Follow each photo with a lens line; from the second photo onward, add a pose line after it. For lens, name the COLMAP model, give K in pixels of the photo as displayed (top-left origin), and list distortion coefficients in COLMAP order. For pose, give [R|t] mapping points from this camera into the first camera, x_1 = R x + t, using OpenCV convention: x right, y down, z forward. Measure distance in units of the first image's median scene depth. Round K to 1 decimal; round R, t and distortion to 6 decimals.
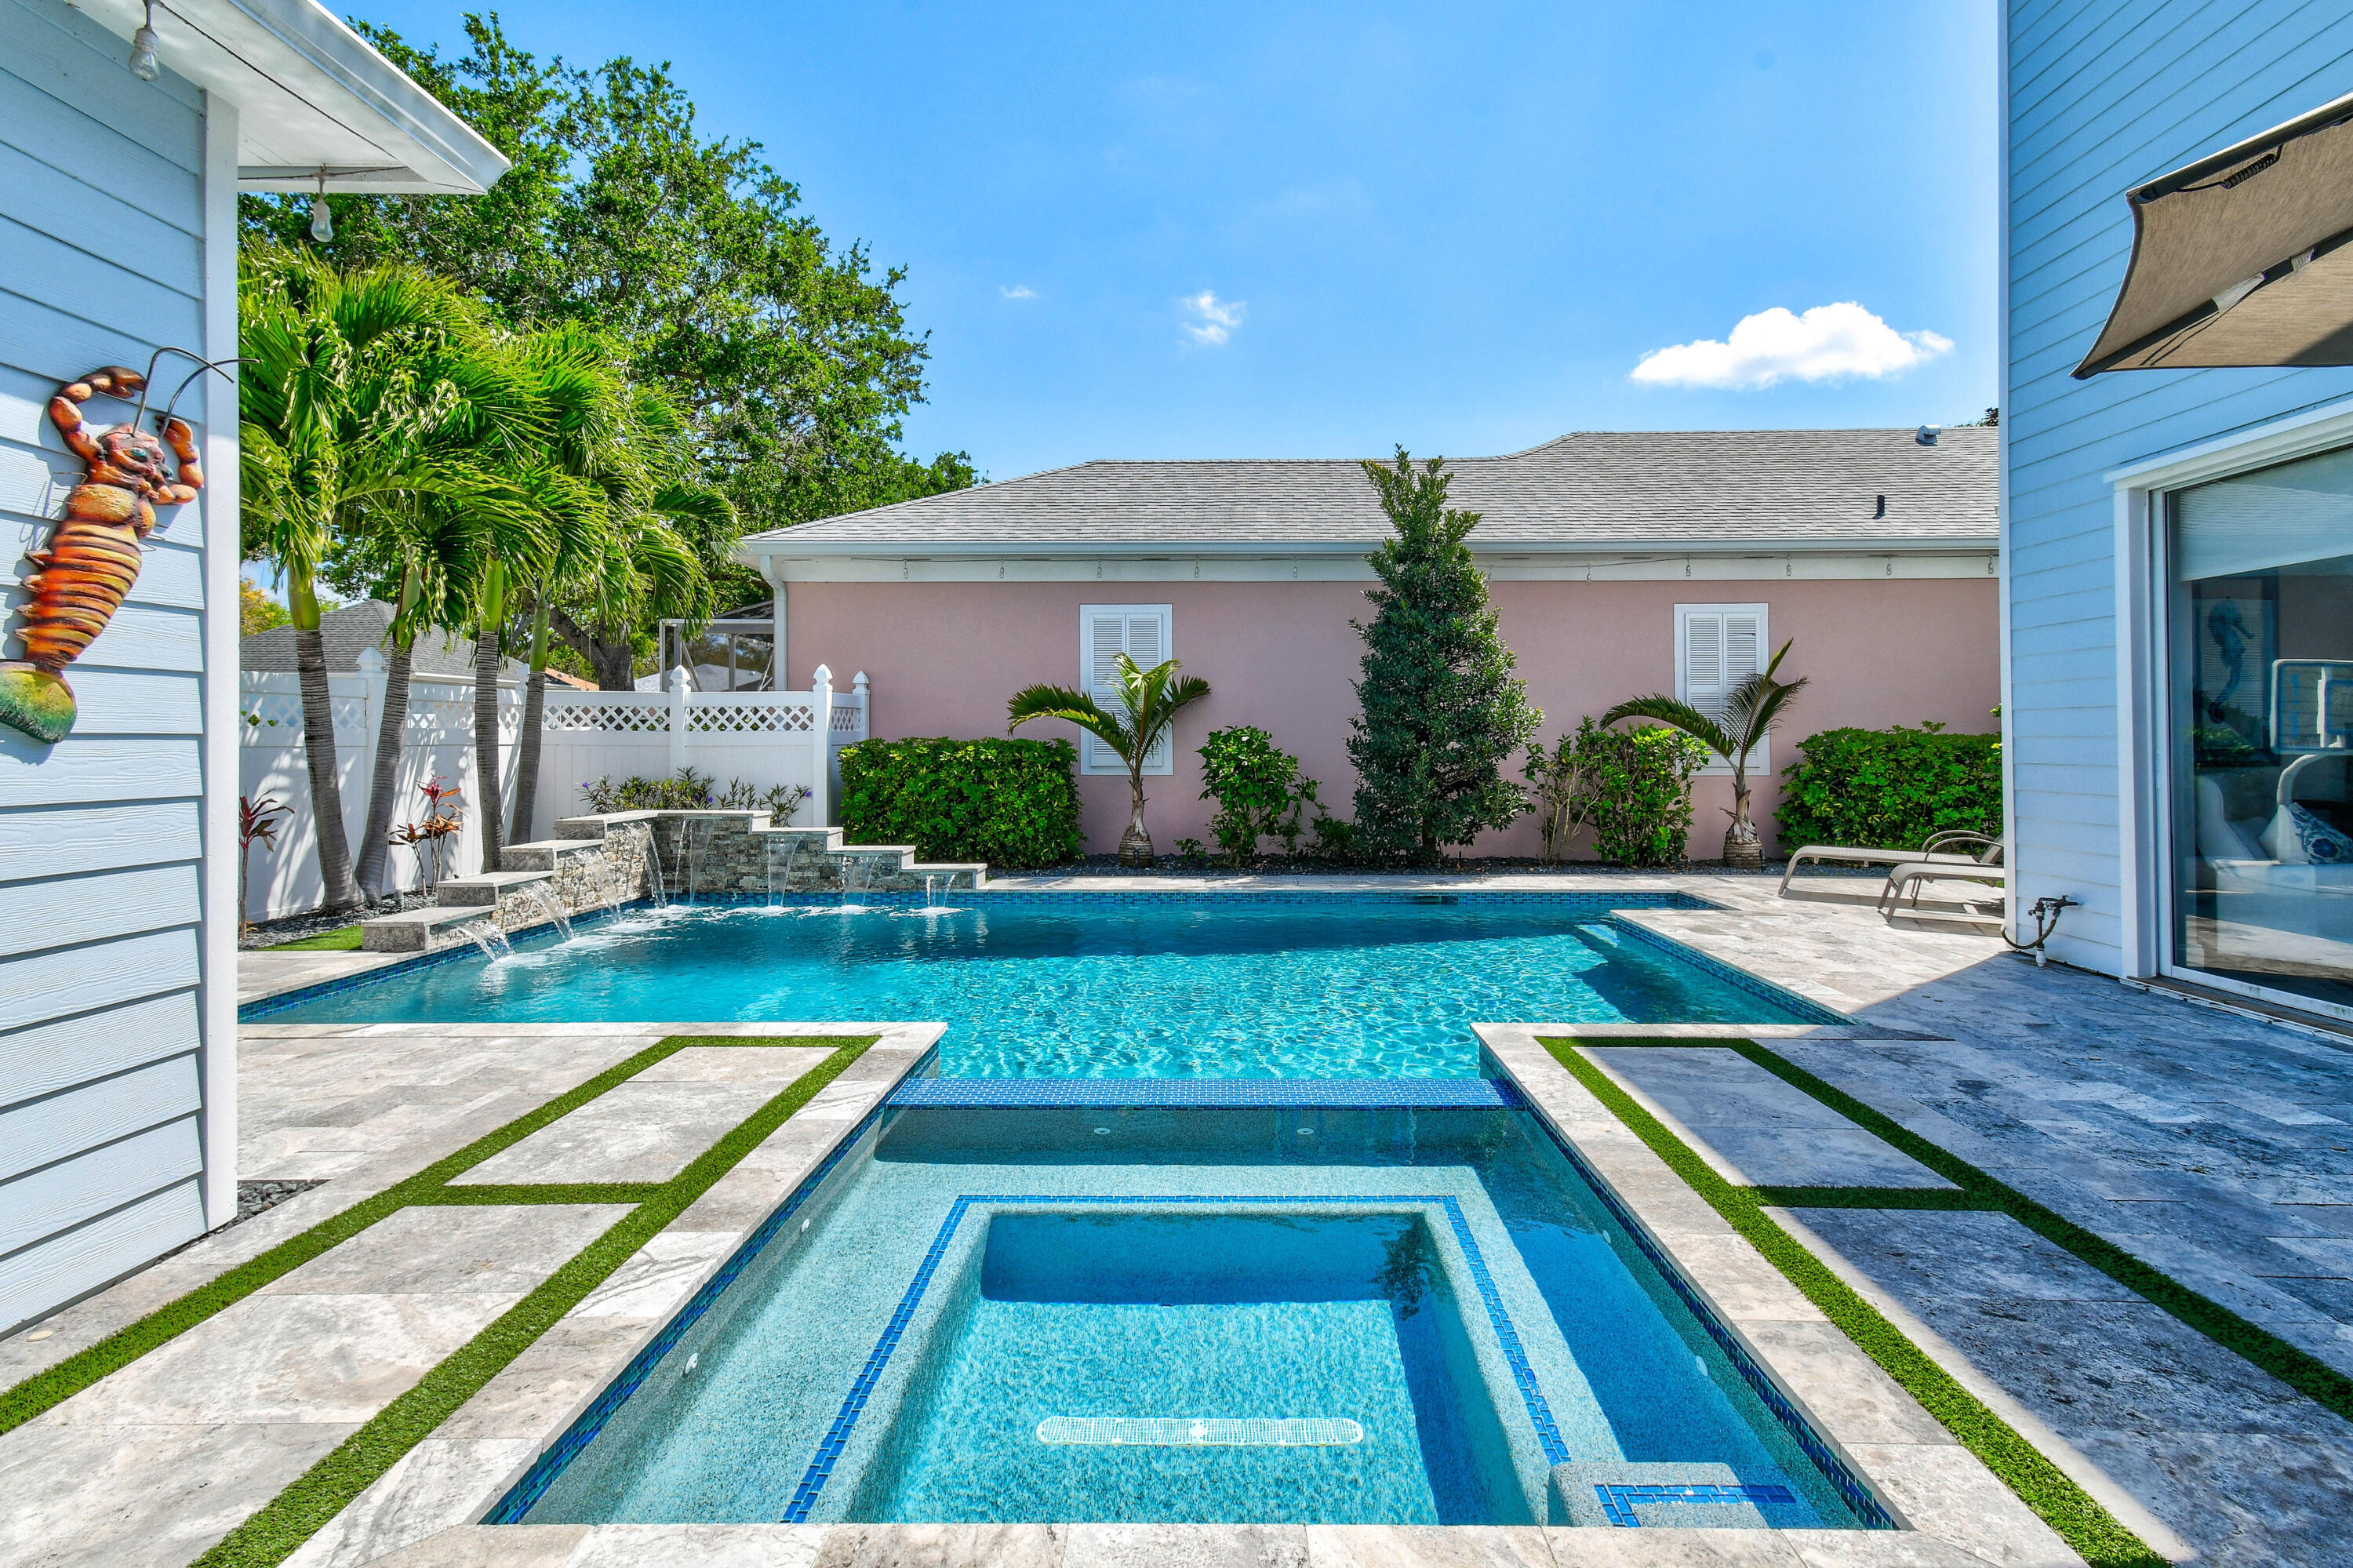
lens RADIAL K [[1095.3, 0, 1221.0], [0, 1095.3, 729.4], [0, 0, 1]] dist [0.024614, 0.000062]
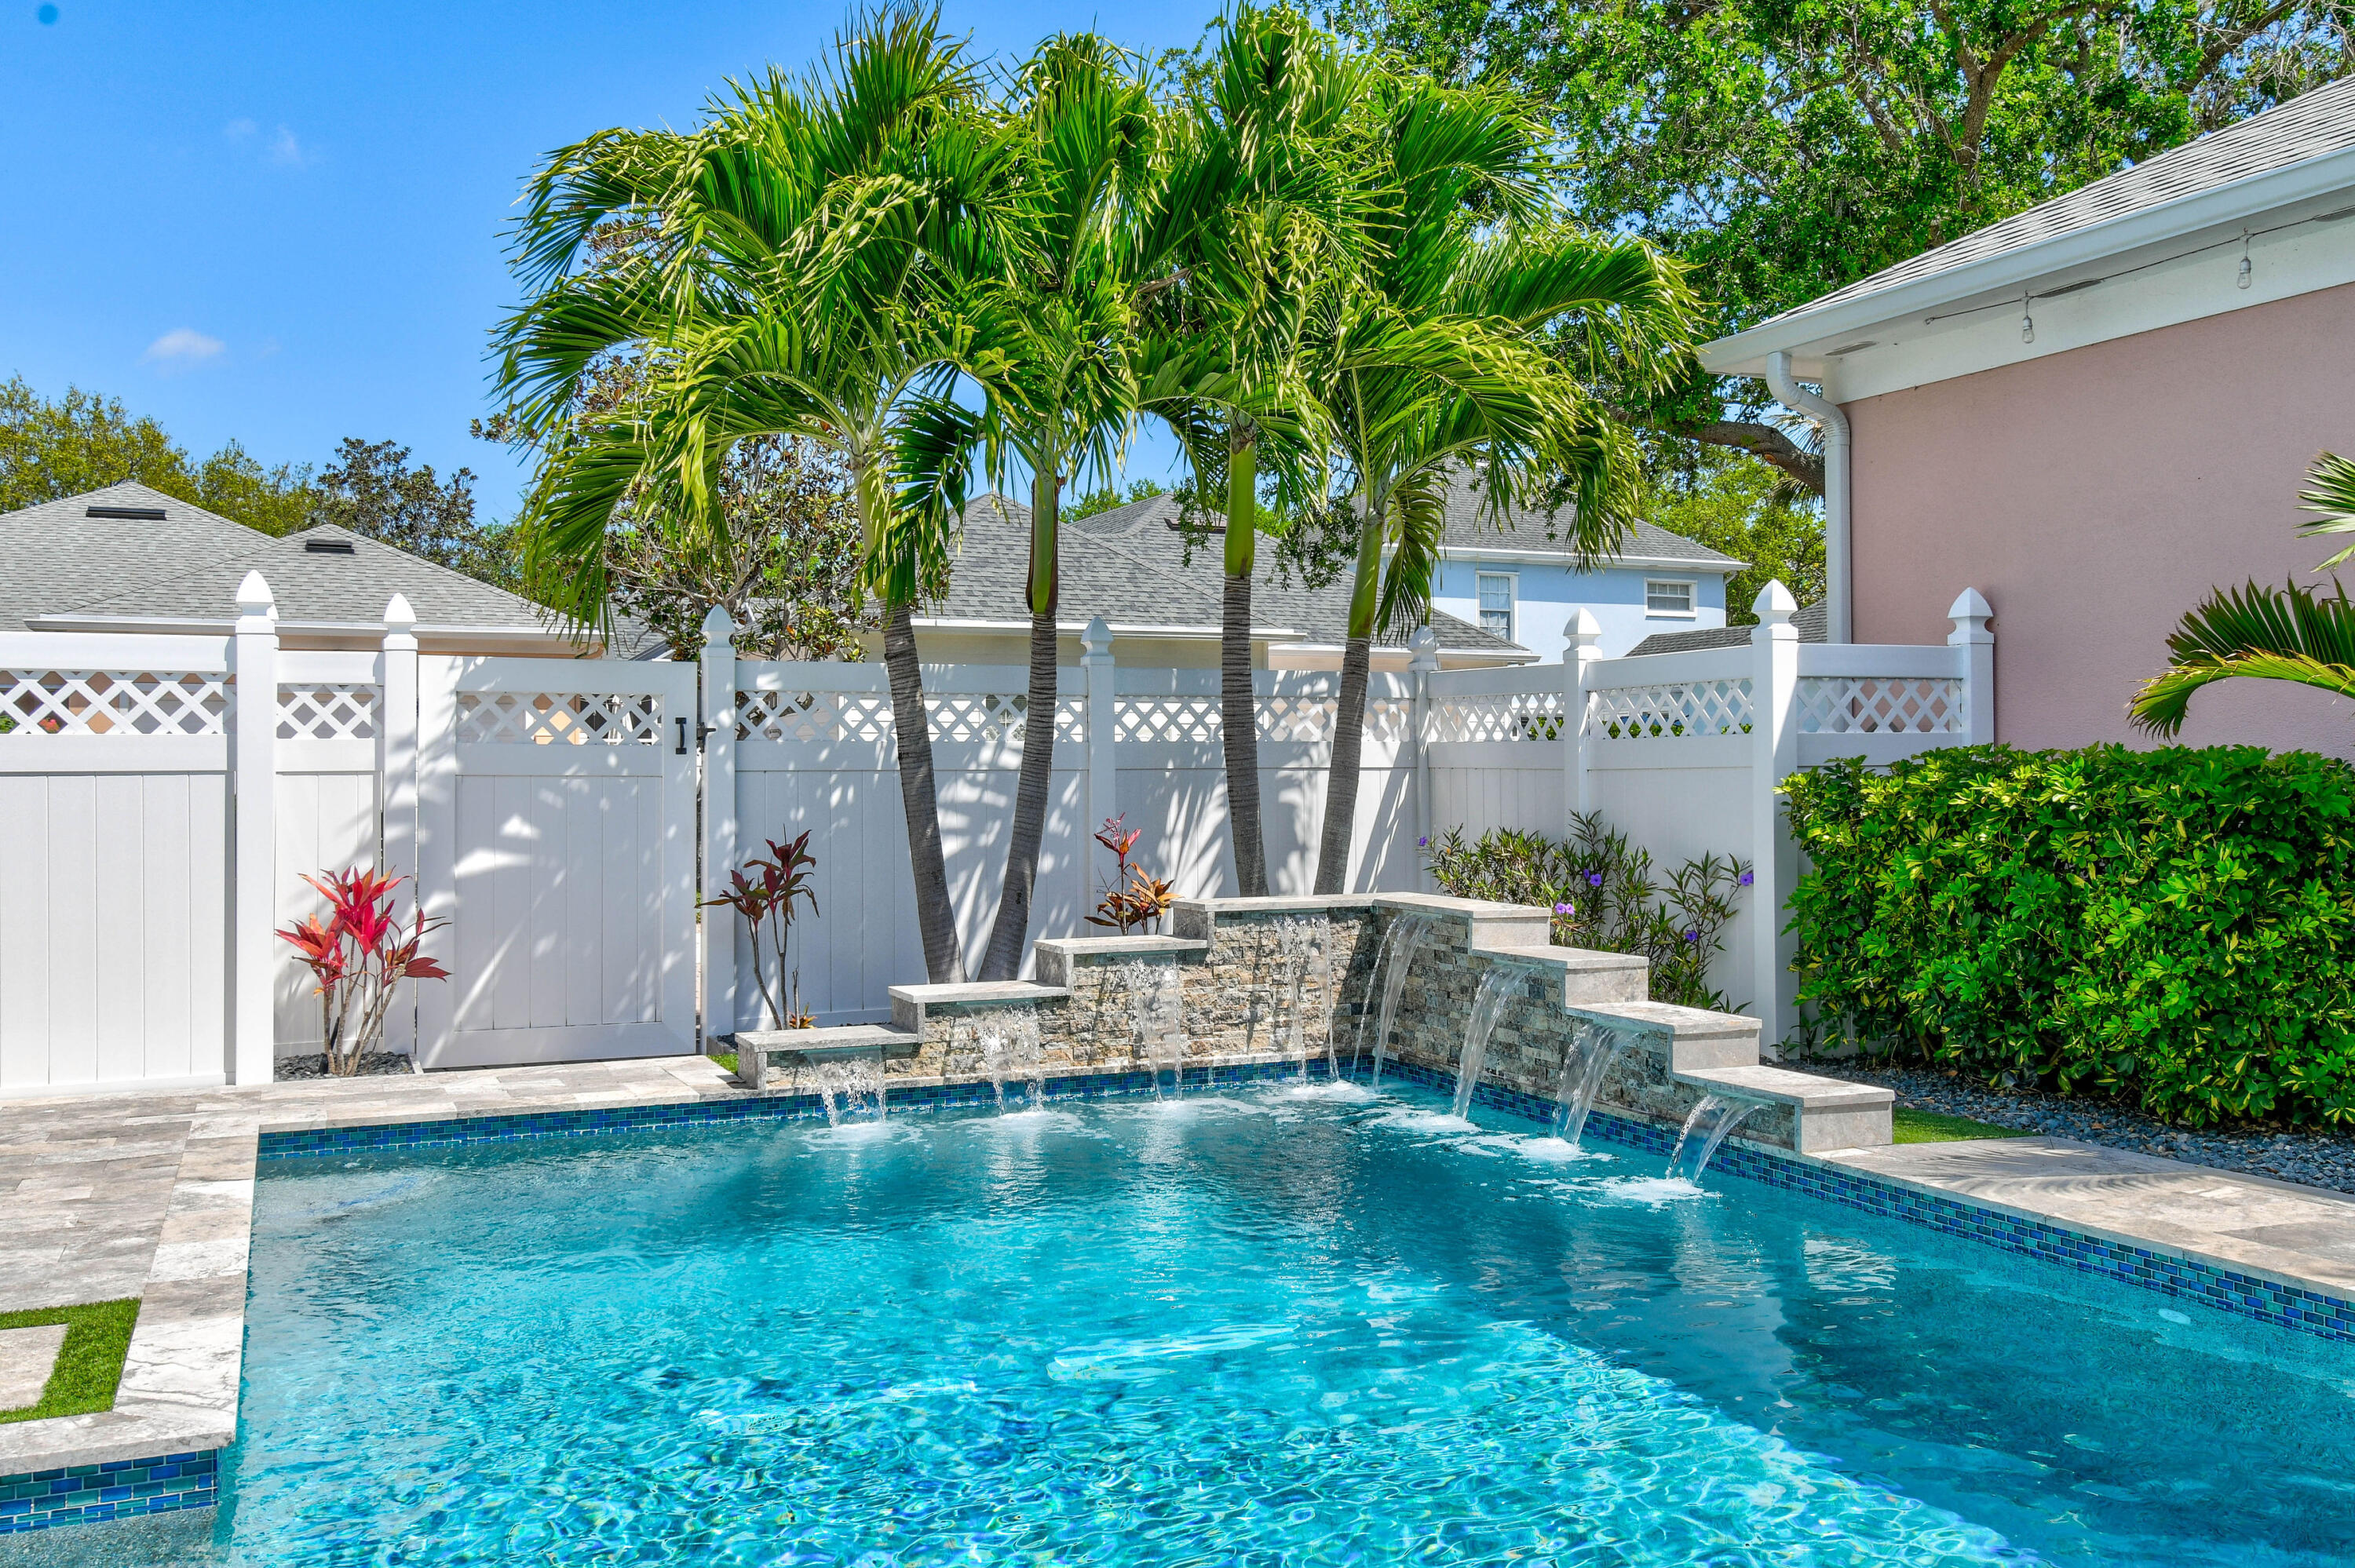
lens RADIAL K [[2005.8, 0, 1168.3], [0, 2005.8, 751.6], [0, 0, 1]] dist [-0.000019, -0.002548]
pose [[0.416944, -0.010888, -0.908867, 0.293295], [0.014118, 0.999885, -0.005502, 0.010921], [0.908823, -0.010538, 0.417050, 0.516381]]
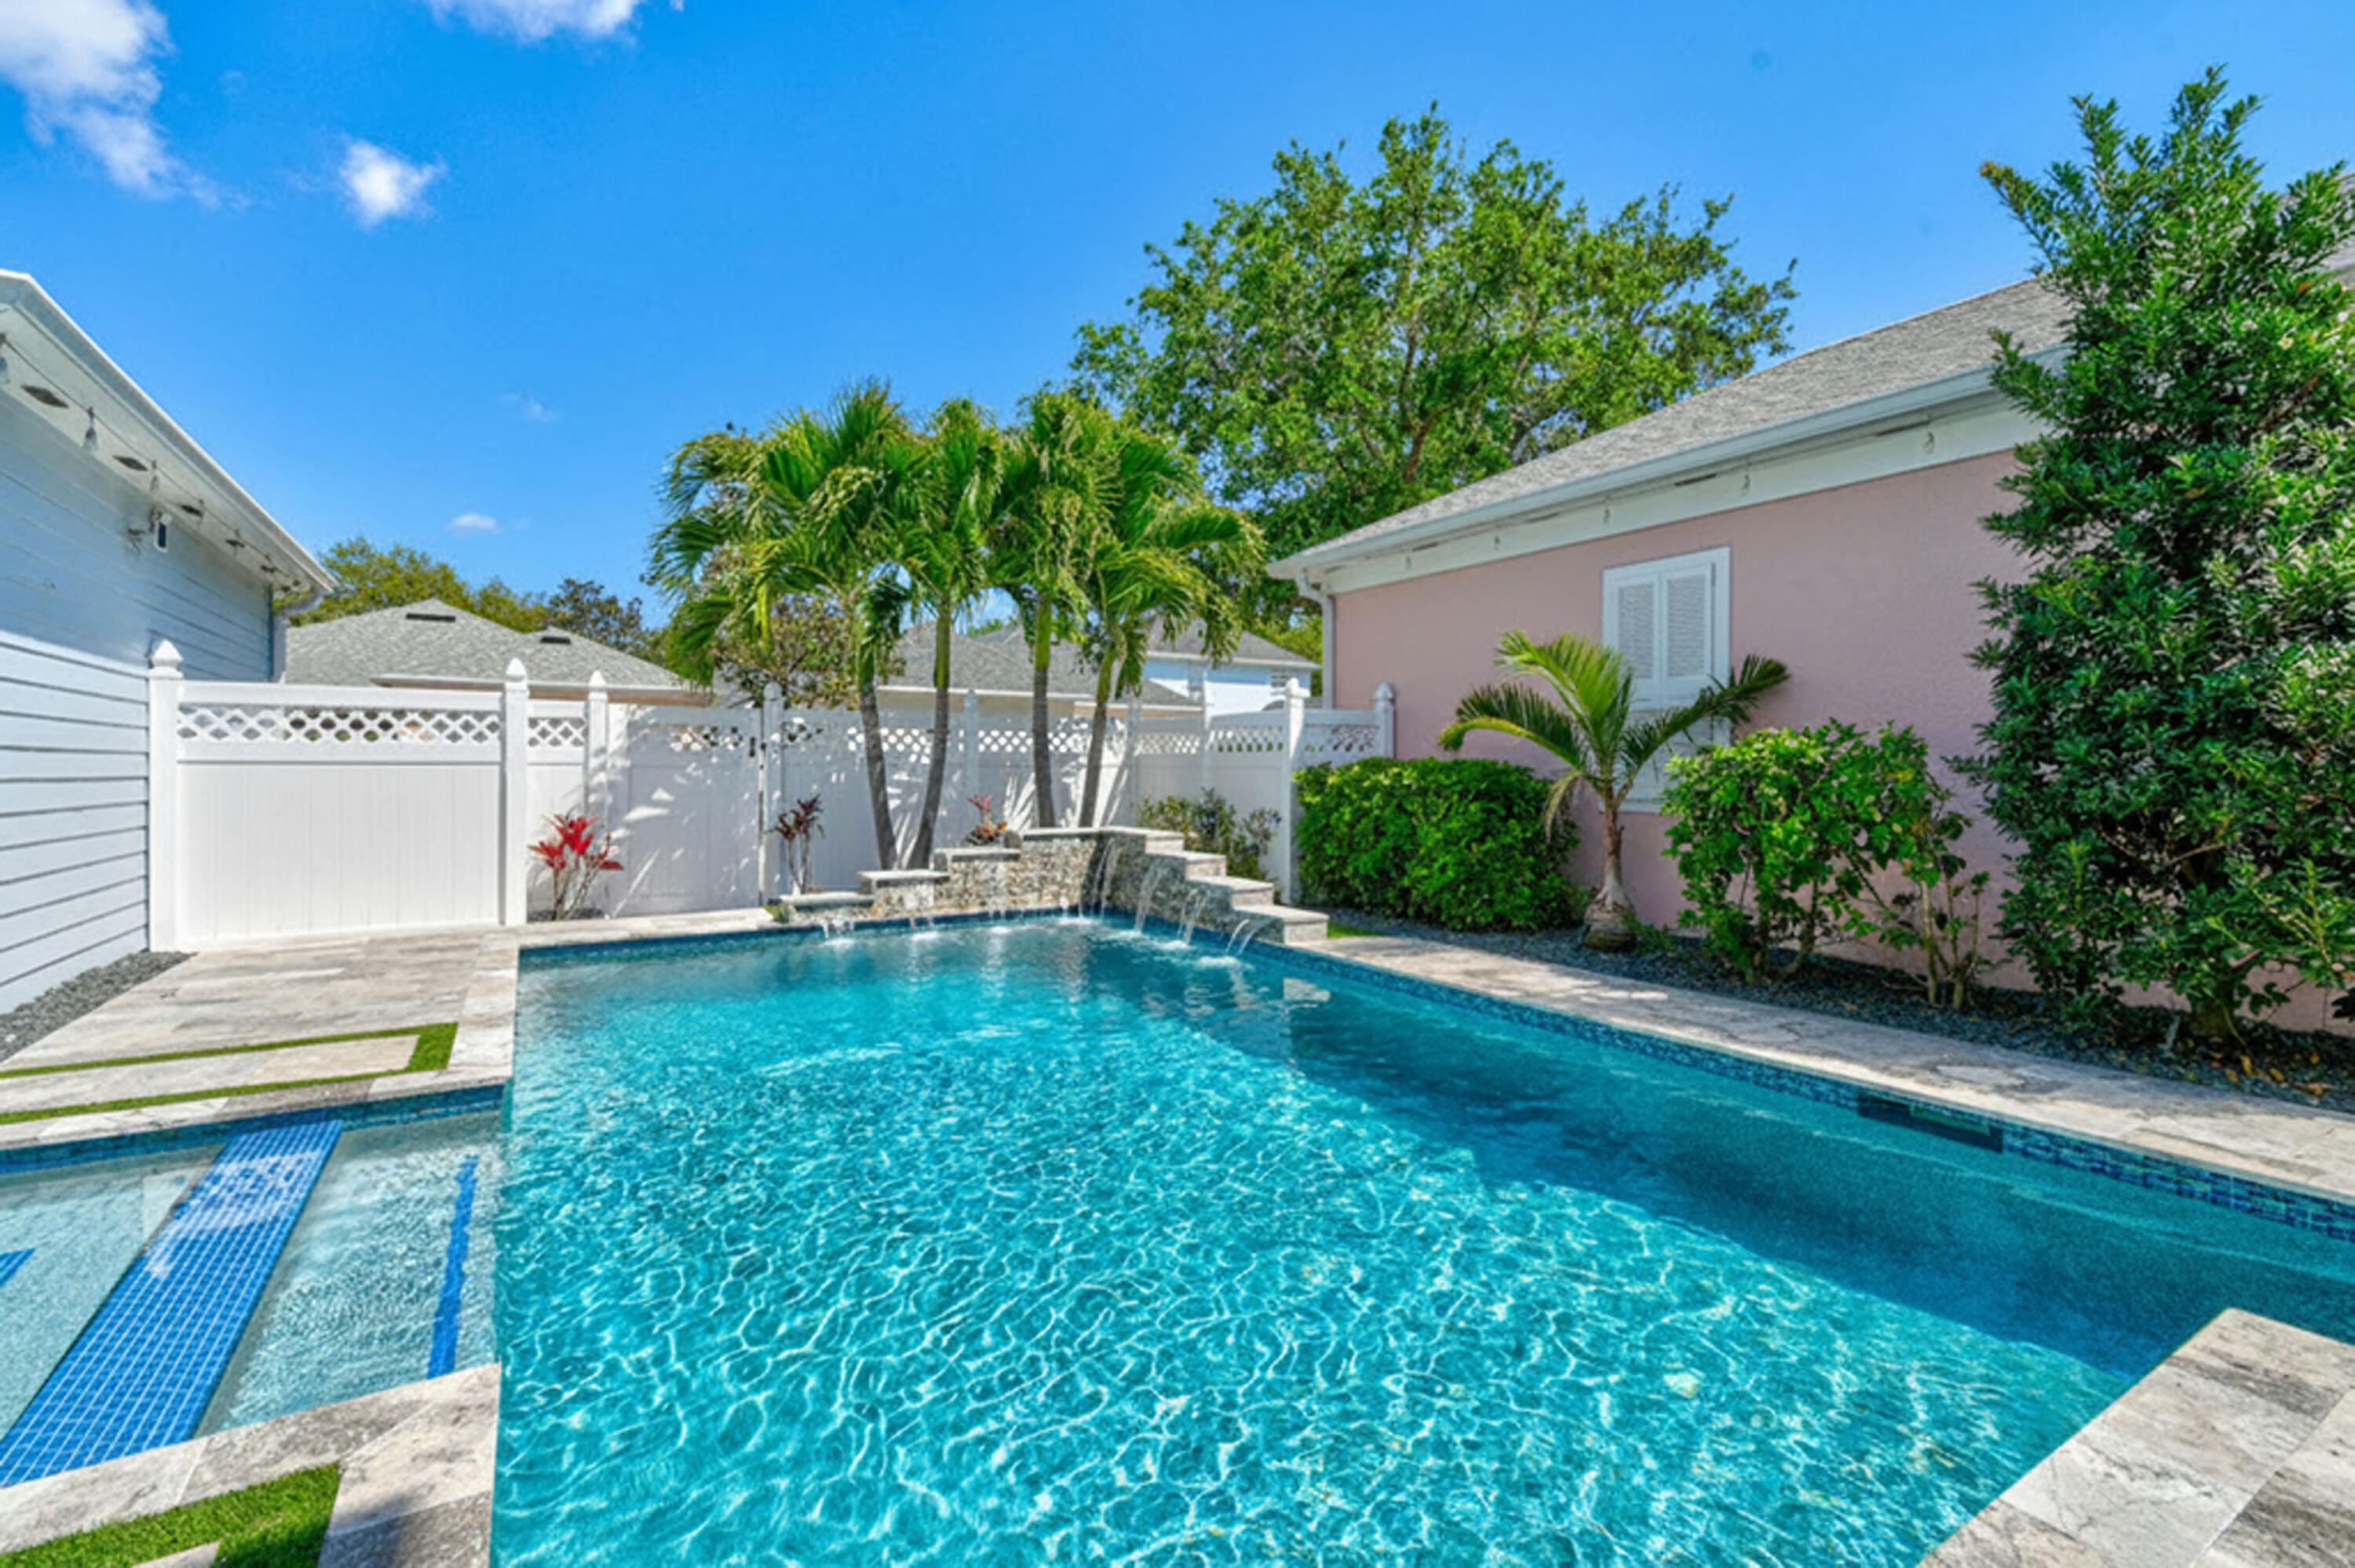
lens RADIAL K [[1044.8, 0, 1178.1], [0, 1044.8, 768.4], [0, 0, 1]] dist [0.022537, -0.008211]
pose [[0.538965, 0.002295, -0.842325, 0.369604], [0.005367, 0.999967, 0.006159, 0.011293], [0.842311, -0.007840, 0.538935, 0.511048]]
